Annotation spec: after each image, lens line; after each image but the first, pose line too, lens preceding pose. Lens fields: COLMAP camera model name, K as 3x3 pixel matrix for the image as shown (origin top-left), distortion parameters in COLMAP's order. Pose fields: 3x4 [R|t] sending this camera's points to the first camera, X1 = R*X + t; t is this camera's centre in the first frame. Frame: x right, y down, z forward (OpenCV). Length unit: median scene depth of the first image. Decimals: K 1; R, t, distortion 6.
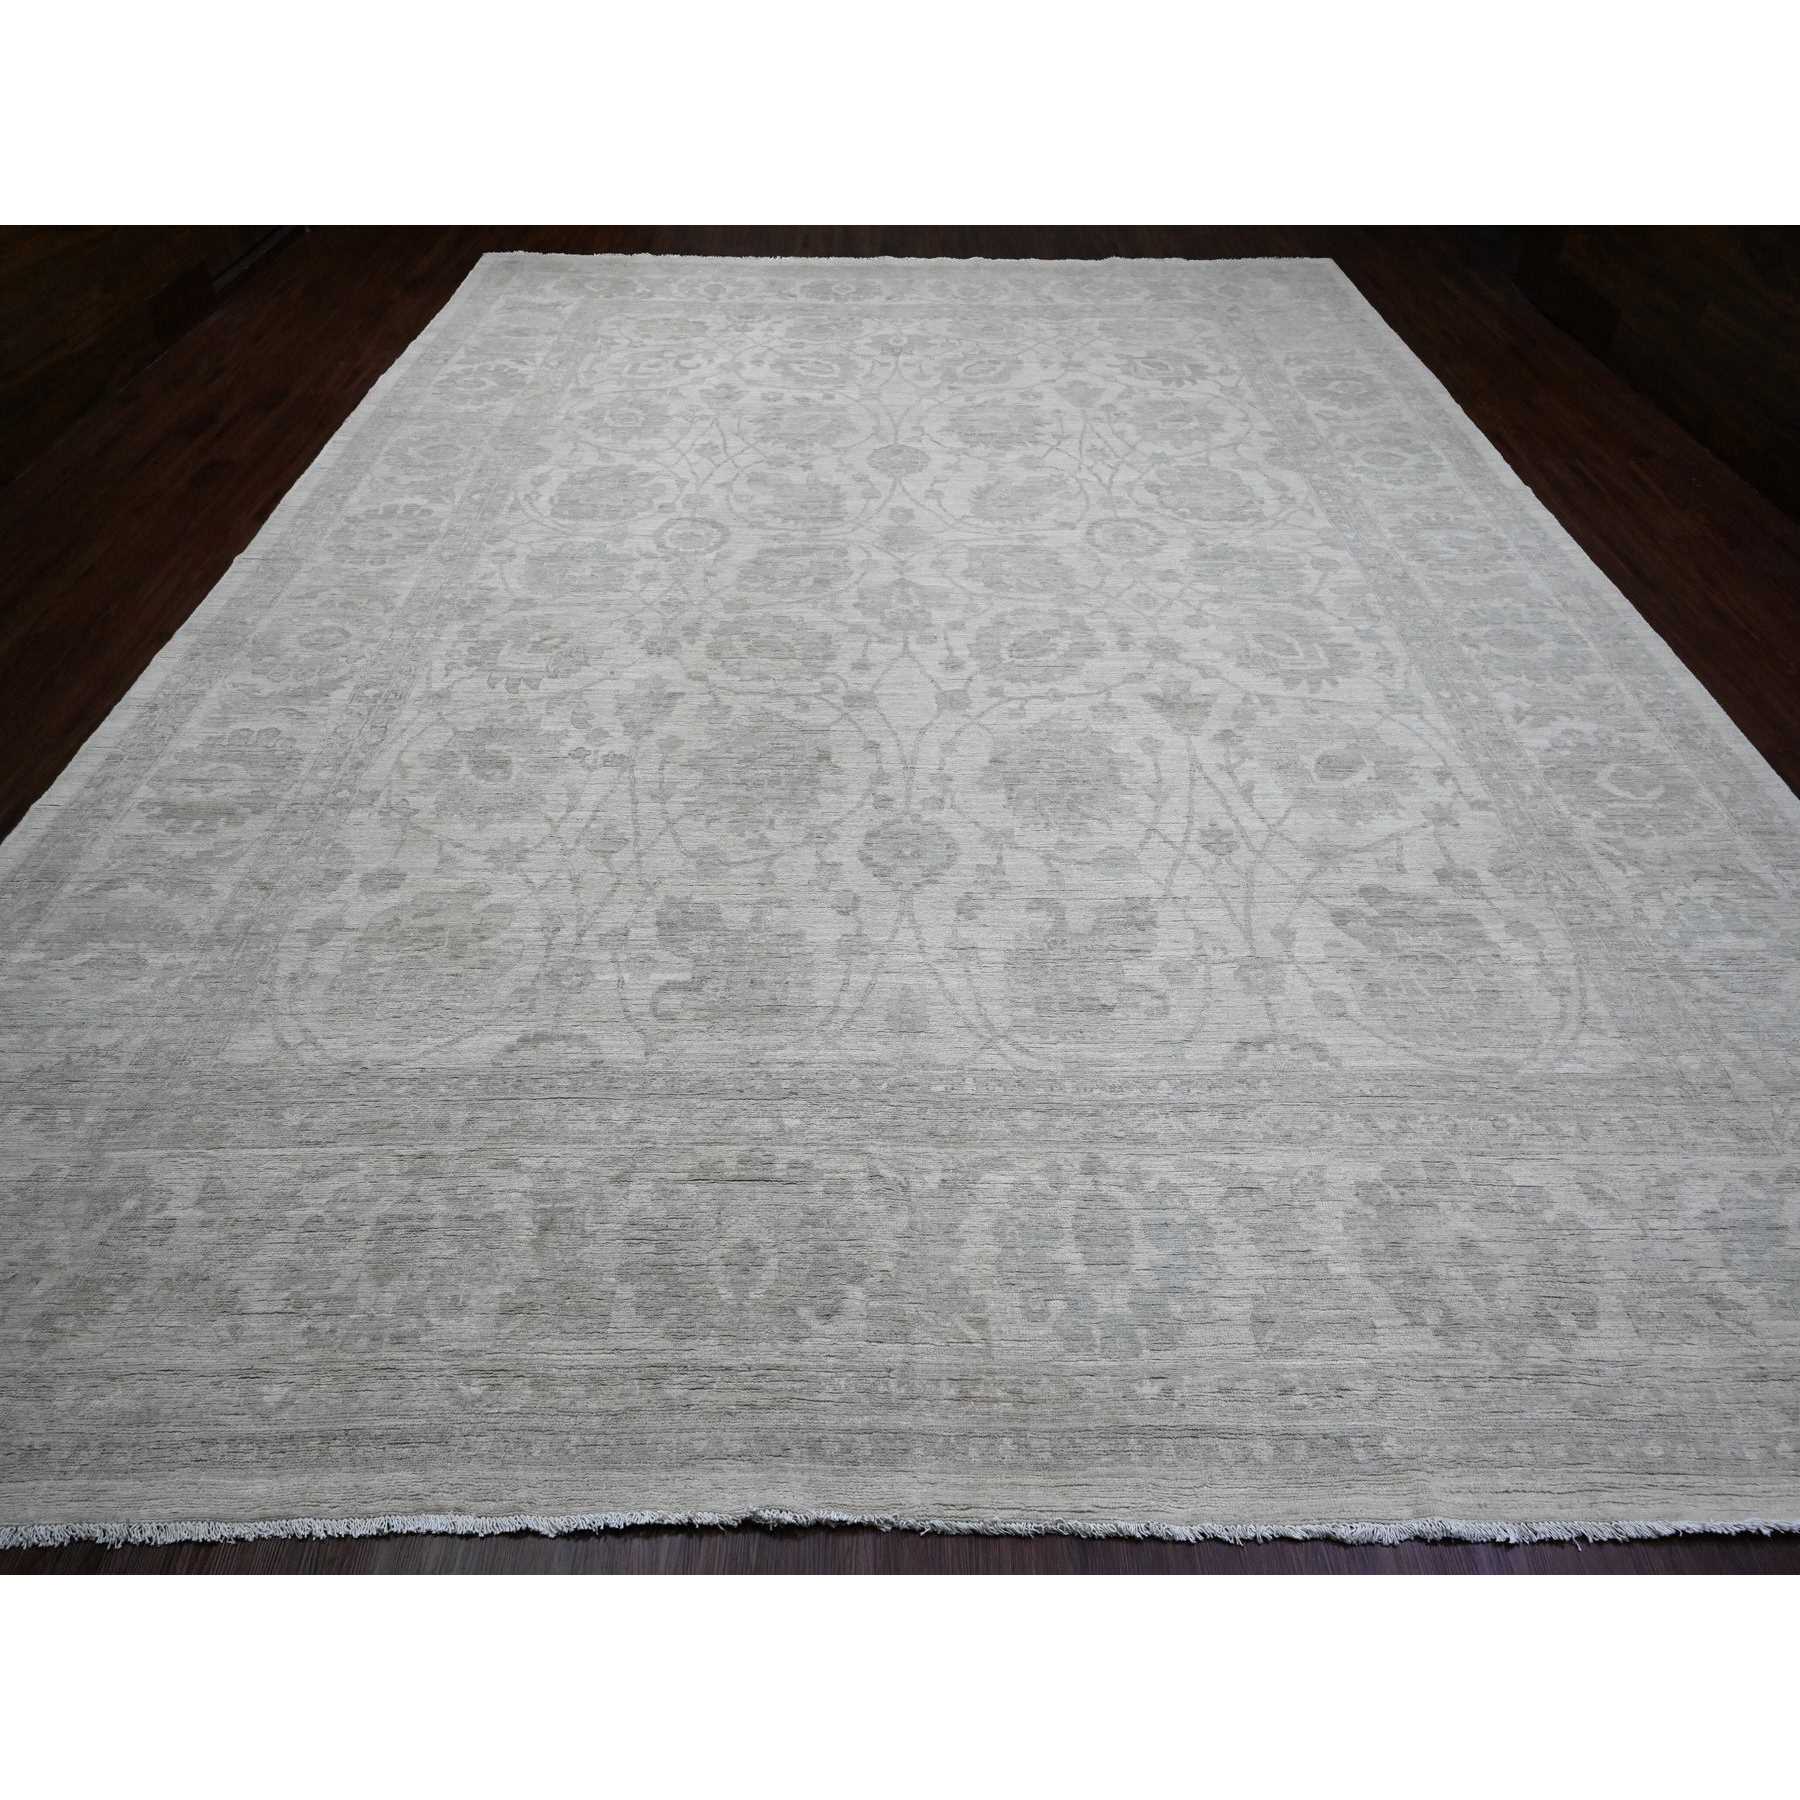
lens RADIAL K [[1156.5, 0, 900.0], [0, 1156.5, 900.0], [0, 0, 1]] dist [-0.008253, 0.002226]
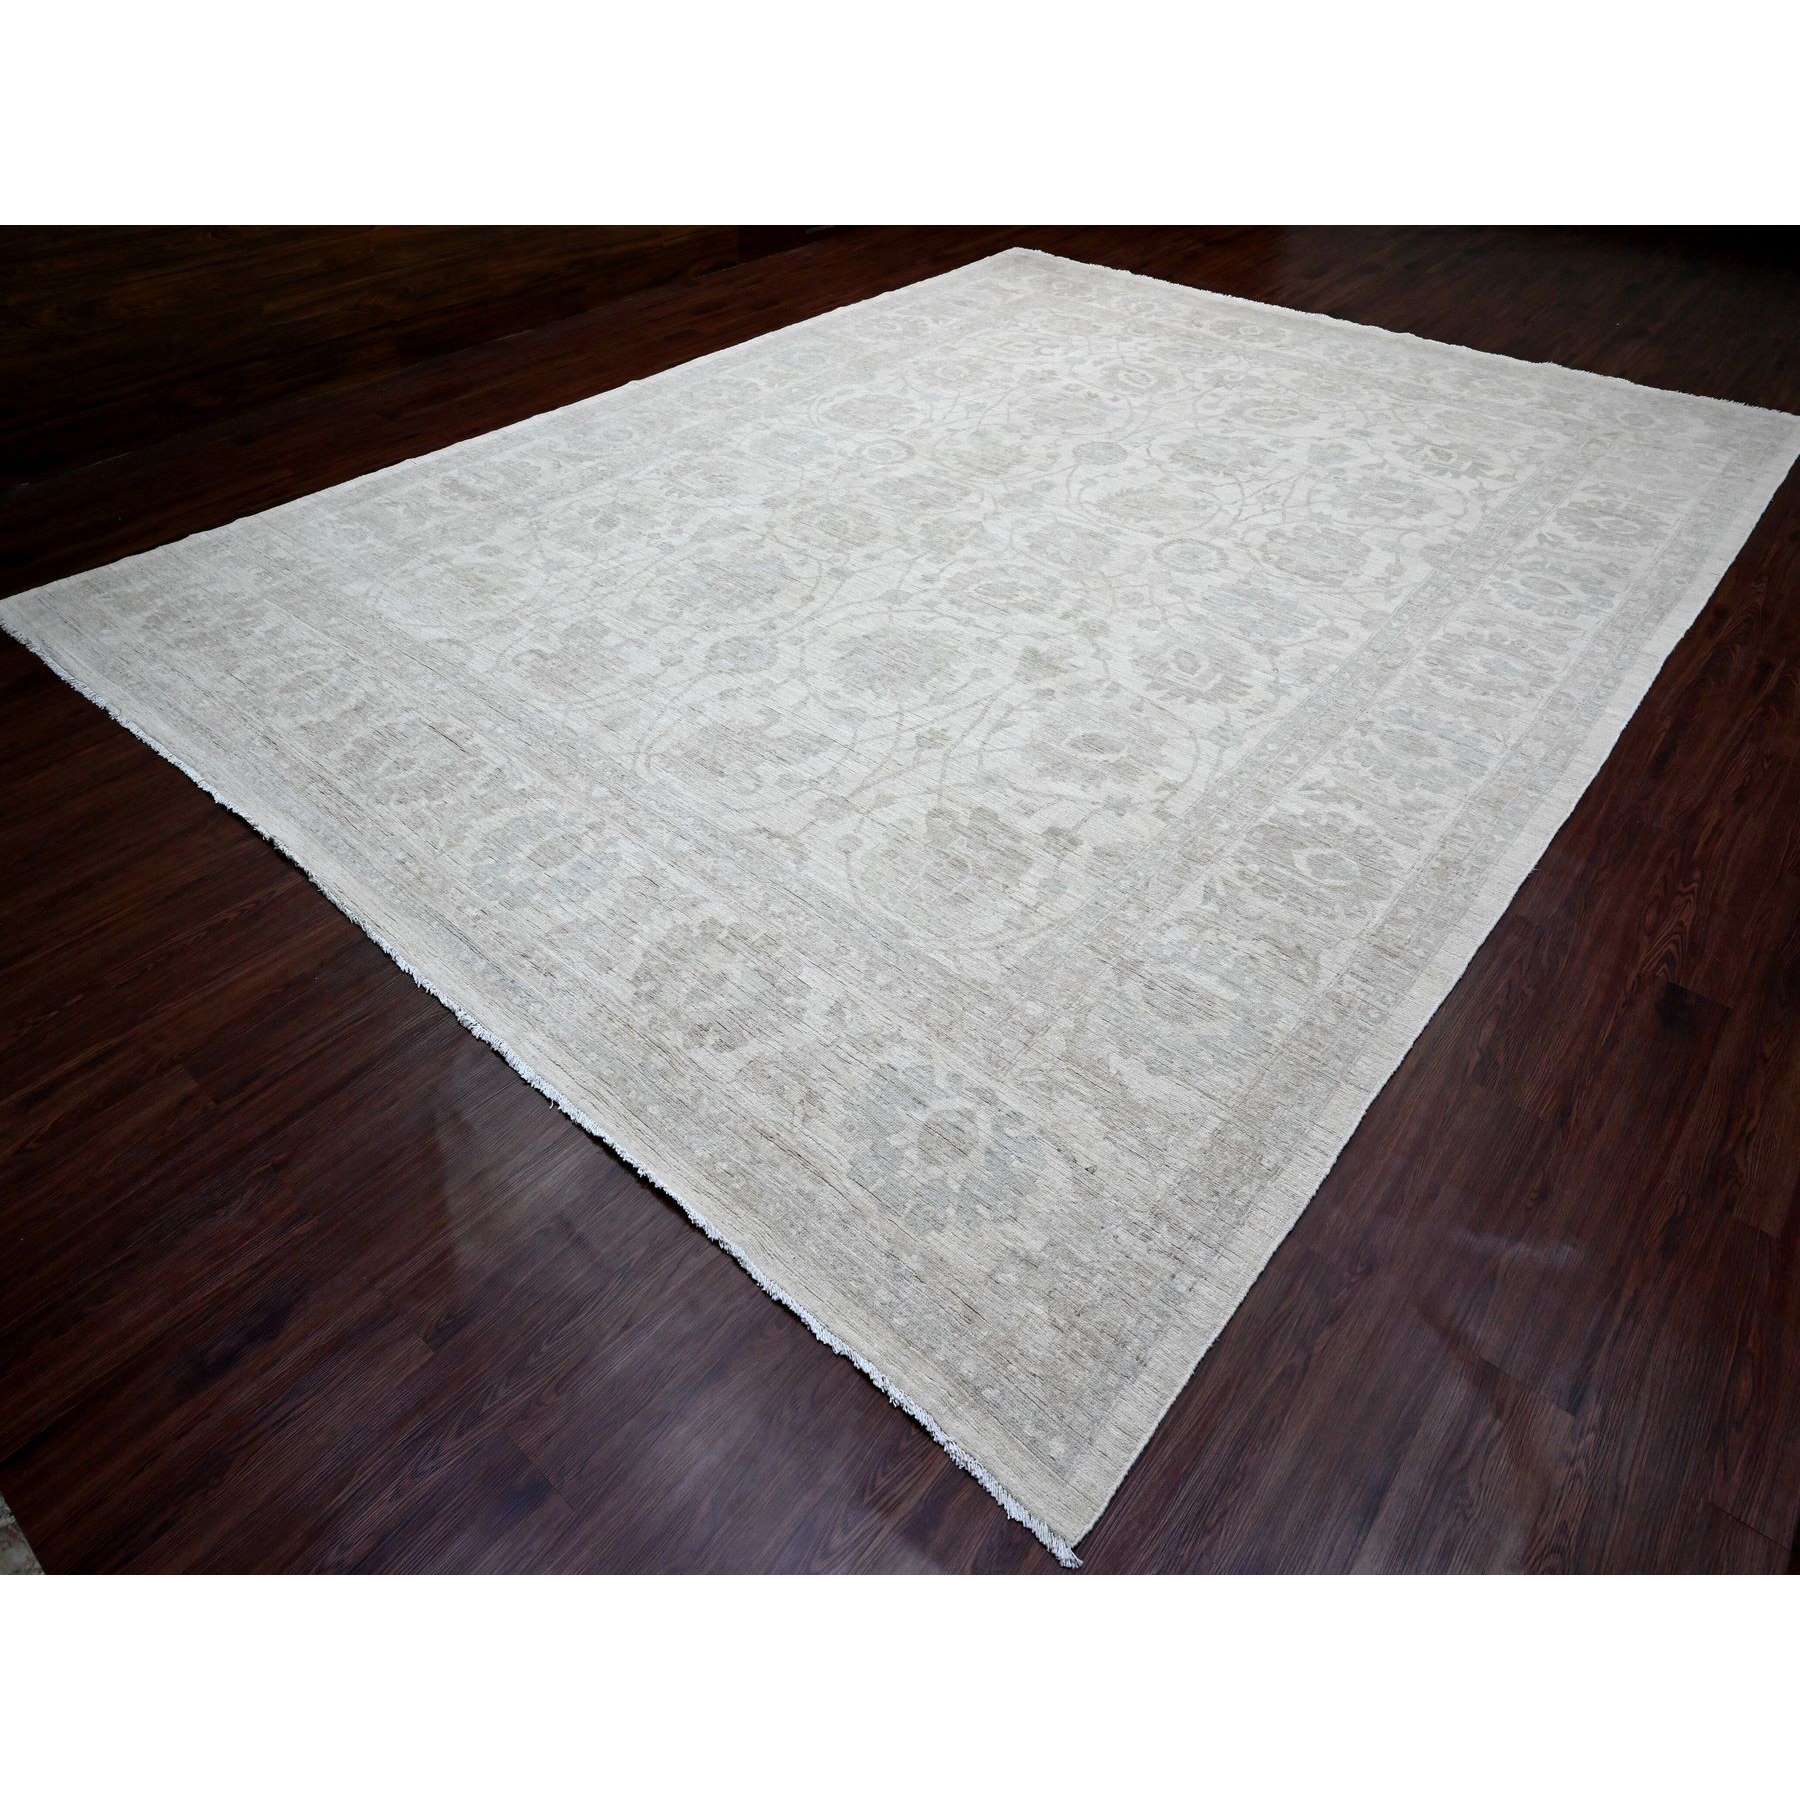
lens RADIAL K [[1156.5, 0, 900.0], [0, 1156.5, 900.0], [0, 0, 1]] dist [-0.008253, 0.002226]
pose [[0.751498, 0.442295, -0.489516, 0.869053], [-0.459763, 0.883241, 0.092217, 0.001902], [0.473147, 0.155761, 0.867104, -0.046290]]
